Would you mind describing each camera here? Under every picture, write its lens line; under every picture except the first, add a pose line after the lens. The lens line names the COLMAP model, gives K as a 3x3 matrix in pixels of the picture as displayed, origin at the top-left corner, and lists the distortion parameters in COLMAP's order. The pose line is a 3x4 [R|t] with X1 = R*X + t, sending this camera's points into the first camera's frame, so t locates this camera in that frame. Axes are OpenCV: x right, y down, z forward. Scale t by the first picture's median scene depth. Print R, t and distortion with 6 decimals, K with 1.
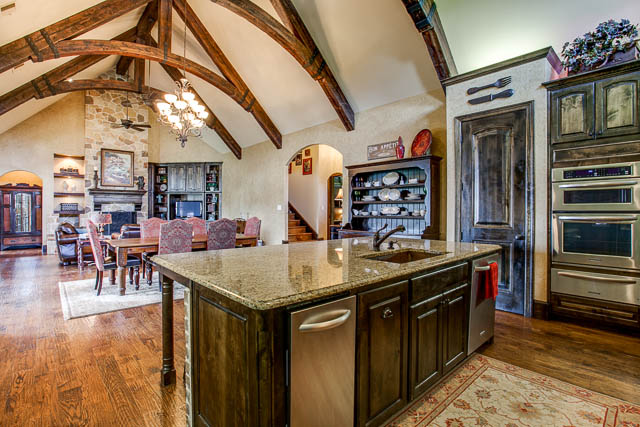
lens RADIAL K [[311.1, 0, 319.8], [0, 311.1, 211.8], [0, 0, 1]] dist [-0.042722, 0.002049]
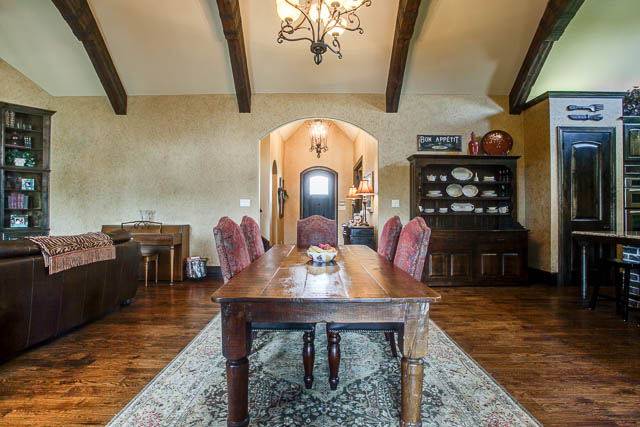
lens RADIAL K [[311.1, 0, 320.4], [0, 311.1, 213.6], [0, 0, 1]] dist [-0.042722, 0.002049]
pose [[0.666837, 0.014376, 0.745065, -0.433491], [0.001999, 0.999776, -0.021079, 0.019060], [-0.745201, 0.015545, 0.666659, 0.395119]]
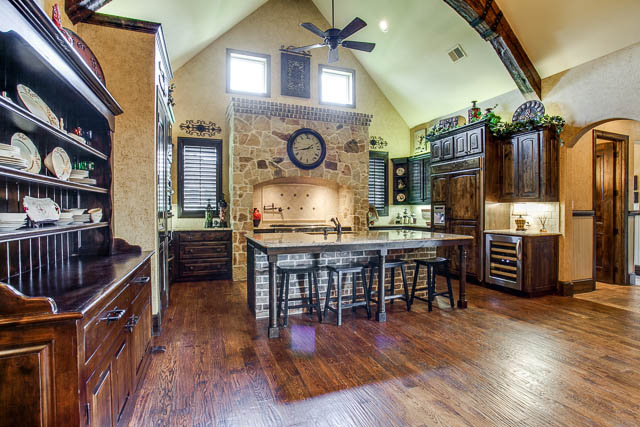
lens RADIAL K [[311.1, 0, 319.1], [0, 311.1, 209.5], [0, 0, 1]] dist [-0.042722, 0.002049]
pose [[-0.925186, 0.012705, 0.379300, -0.077251], [0.016684, 0.999835, 0.007204, -0.002444], [-0.379146, 0.012993, -0.925246, 0.663839]]
